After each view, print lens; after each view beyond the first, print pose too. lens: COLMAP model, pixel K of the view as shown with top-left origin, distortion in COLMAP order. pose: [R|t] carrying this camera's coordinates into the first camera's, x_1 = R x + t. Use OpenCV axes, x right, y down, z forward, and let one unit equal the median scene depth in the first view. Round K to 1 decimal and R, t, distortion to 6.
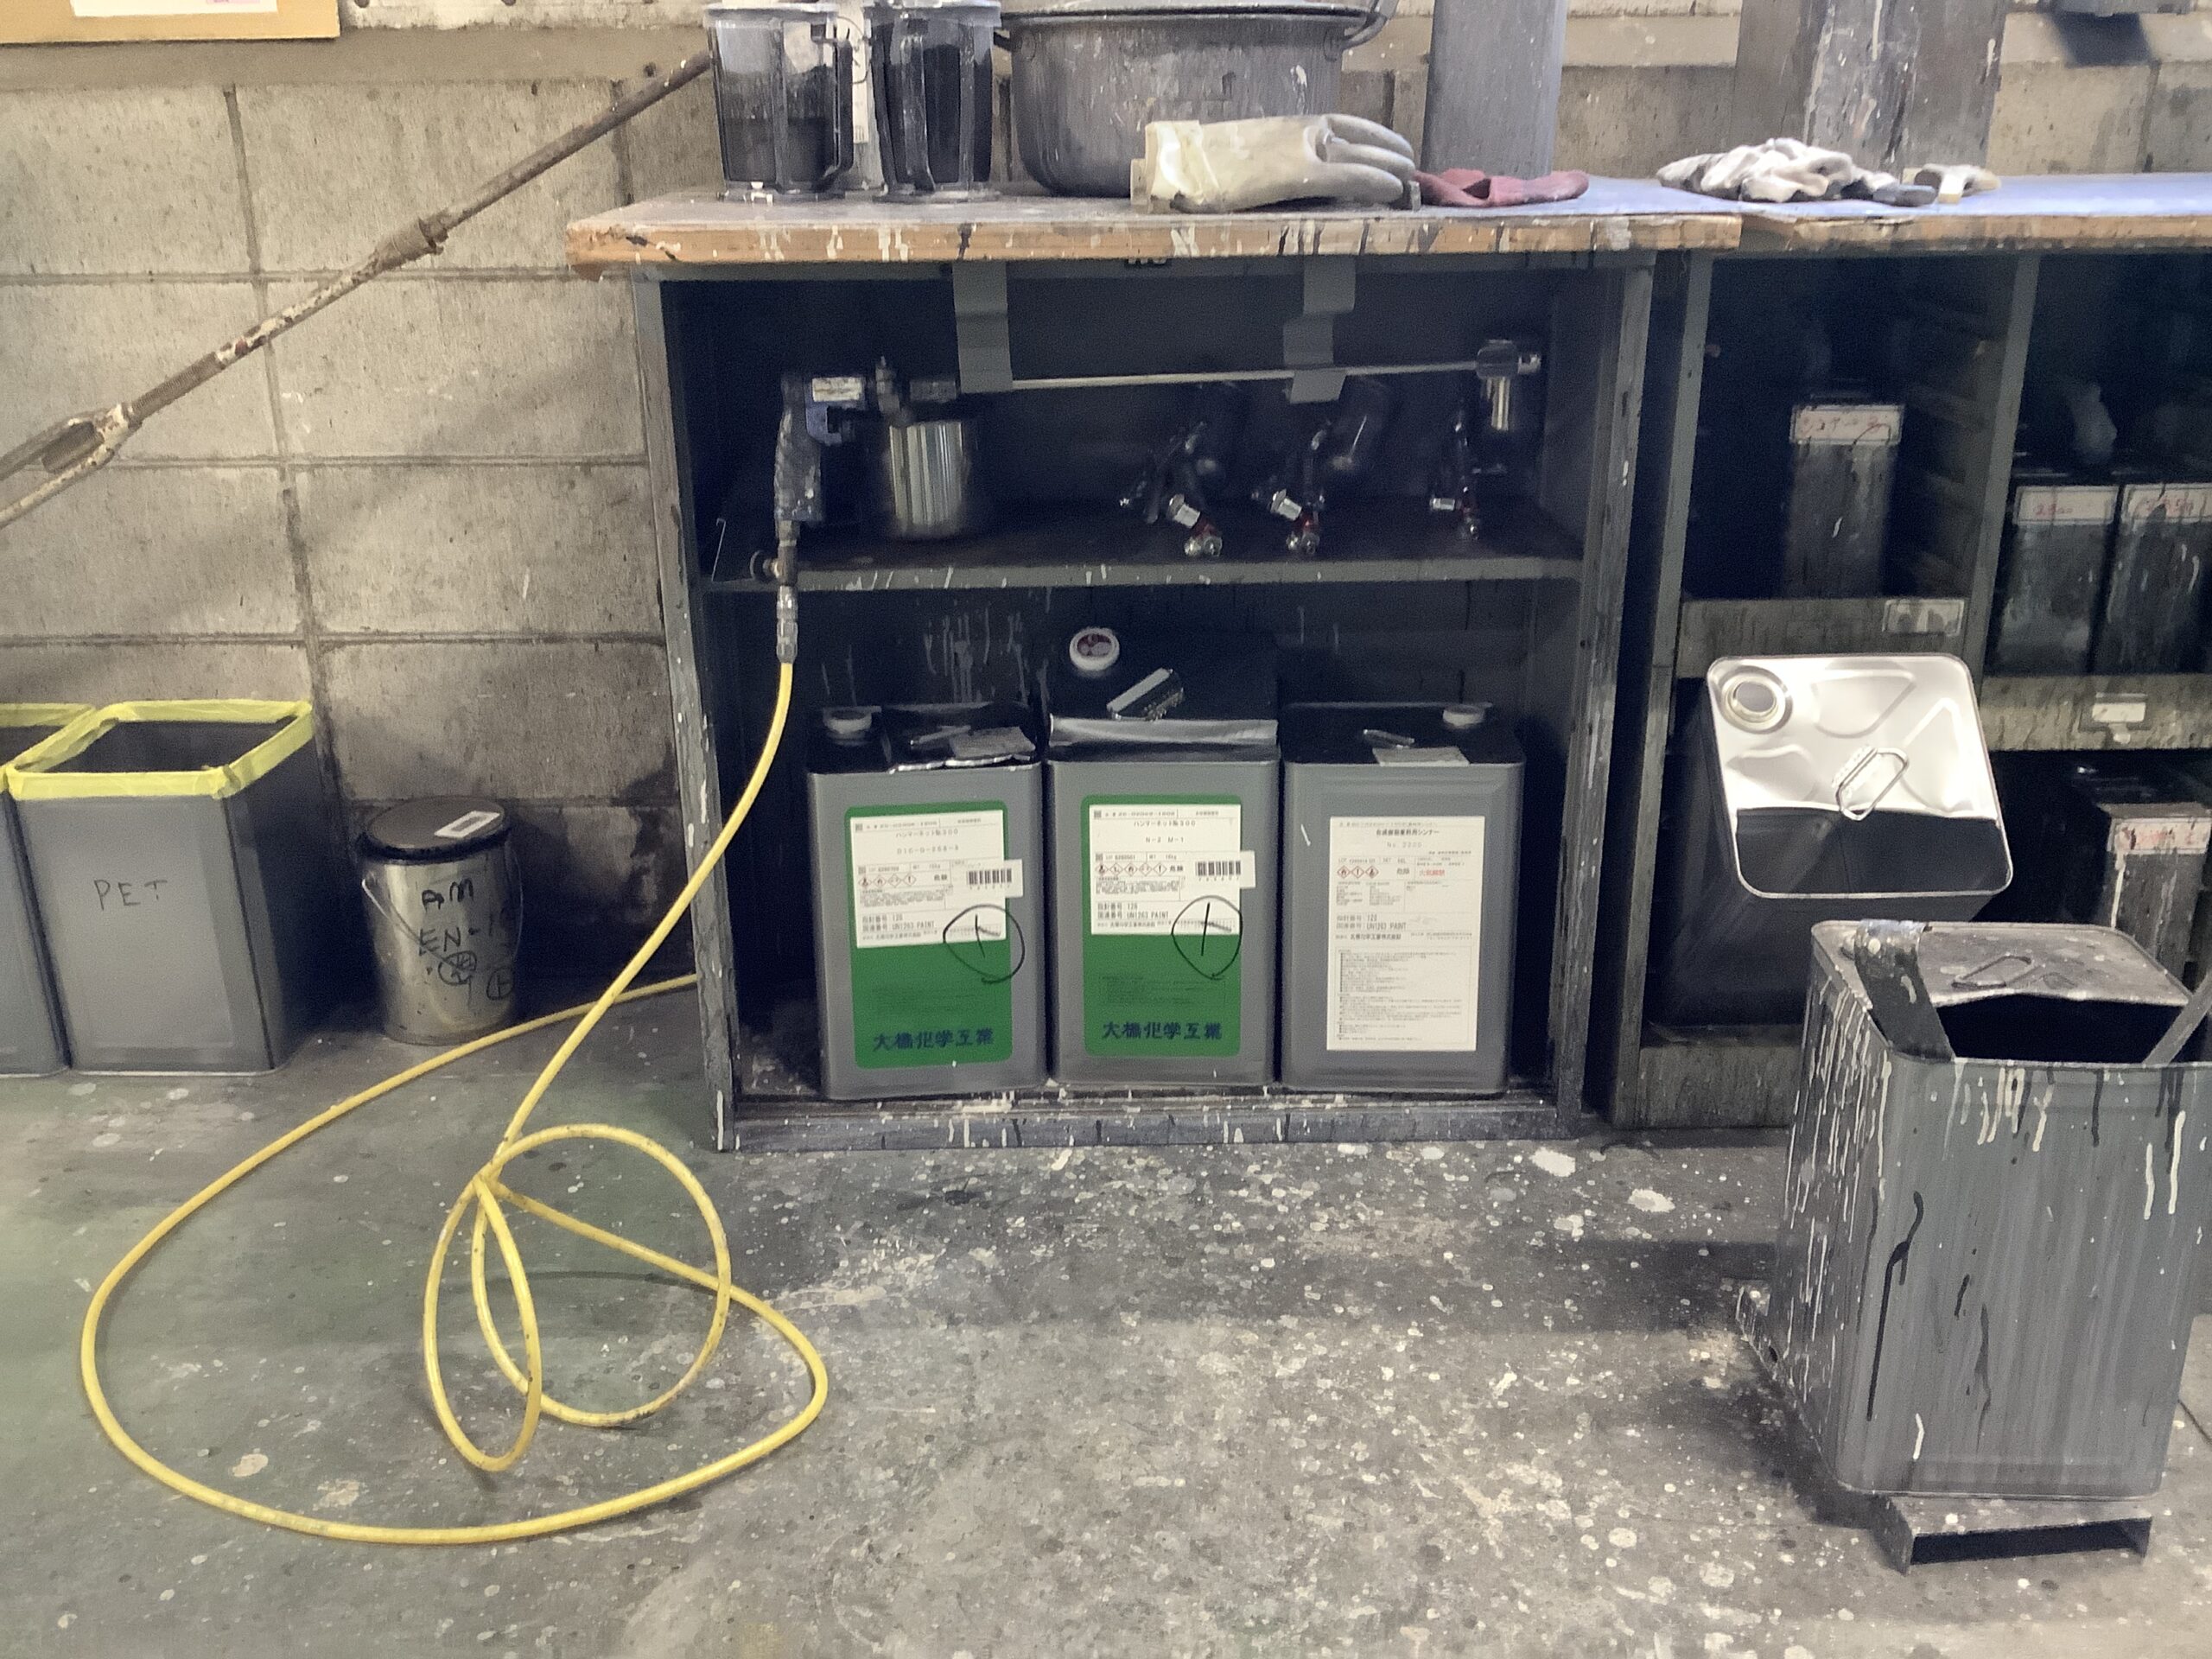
lens RADIAL K [[1980.0, 0, 1097.7], [0, 1980.0, 860.9], [0, 0, 1]] dist [0.129701, -0.260213]
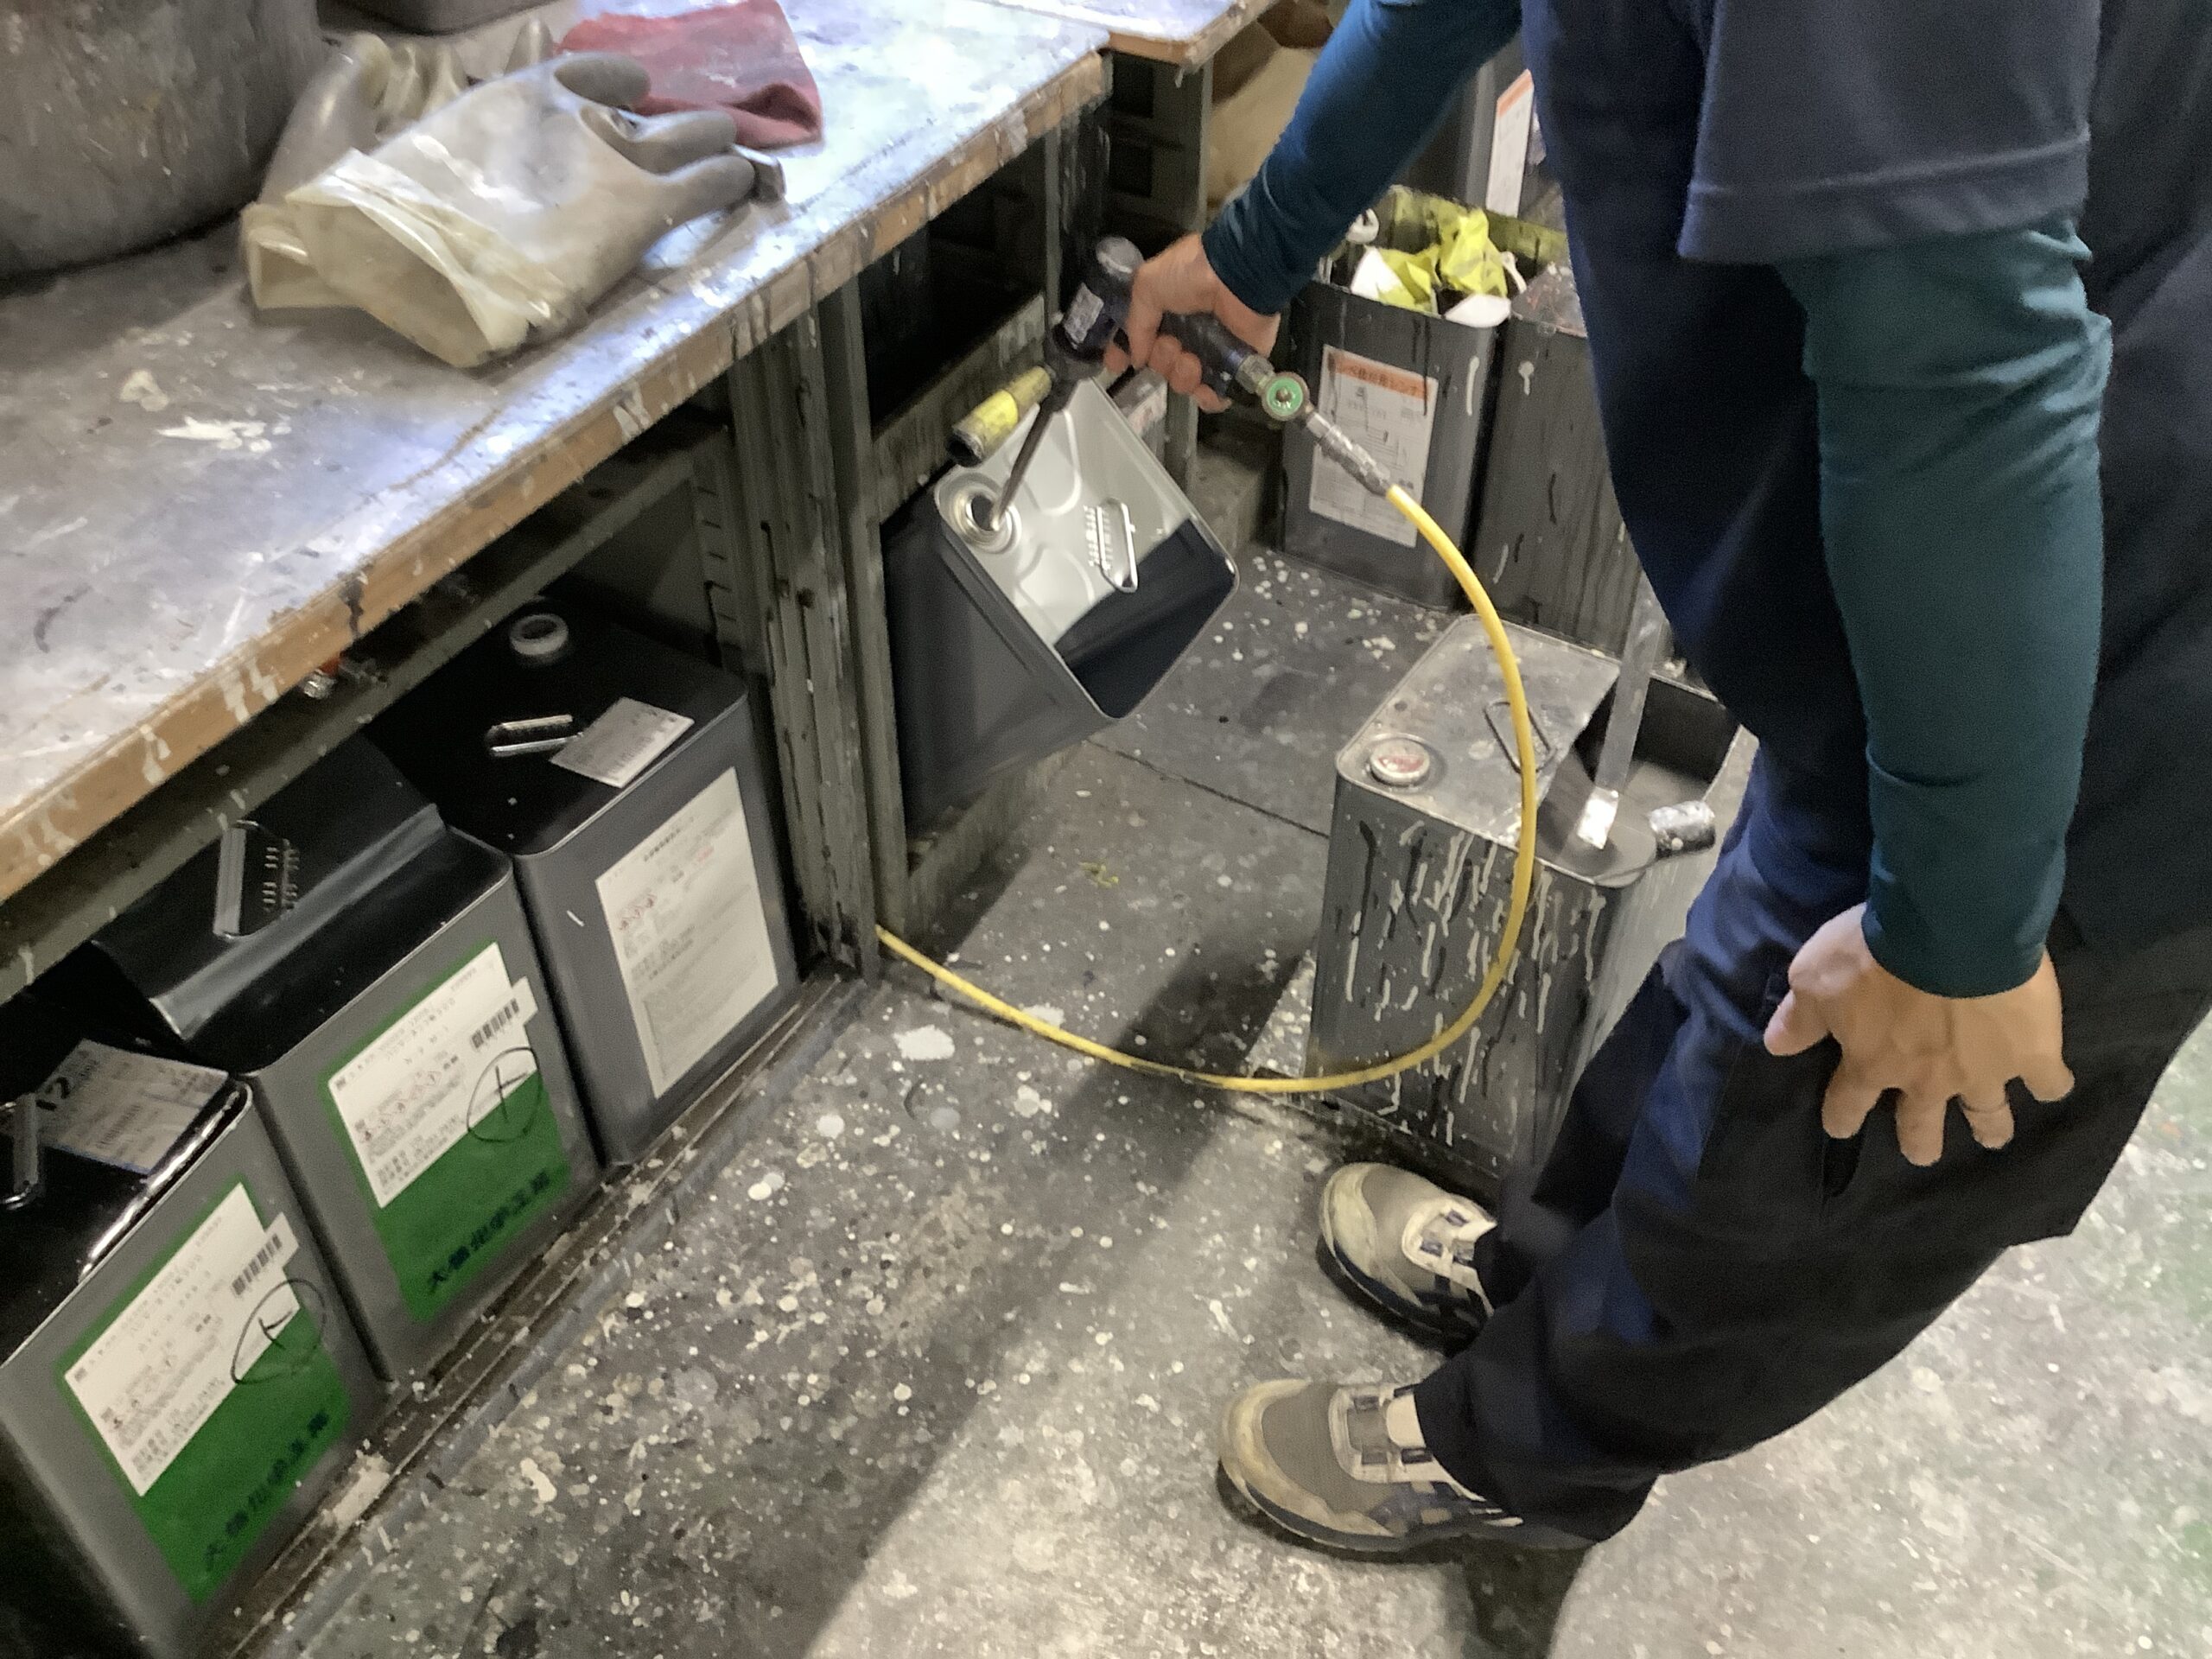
lens RADIAL K [[2012.4, 0, 1069.7], [0, 2012.4, 823.0], [0, 0, 1]] dist [0.123027, -0.257703]
pose [[0.502232, -0.582308, 0.639281, -0.271444], [0.311234, 0.811463, 0.494633, -0.372861], [-0.806782, -0.049454, 0.588777, 0.435615]]
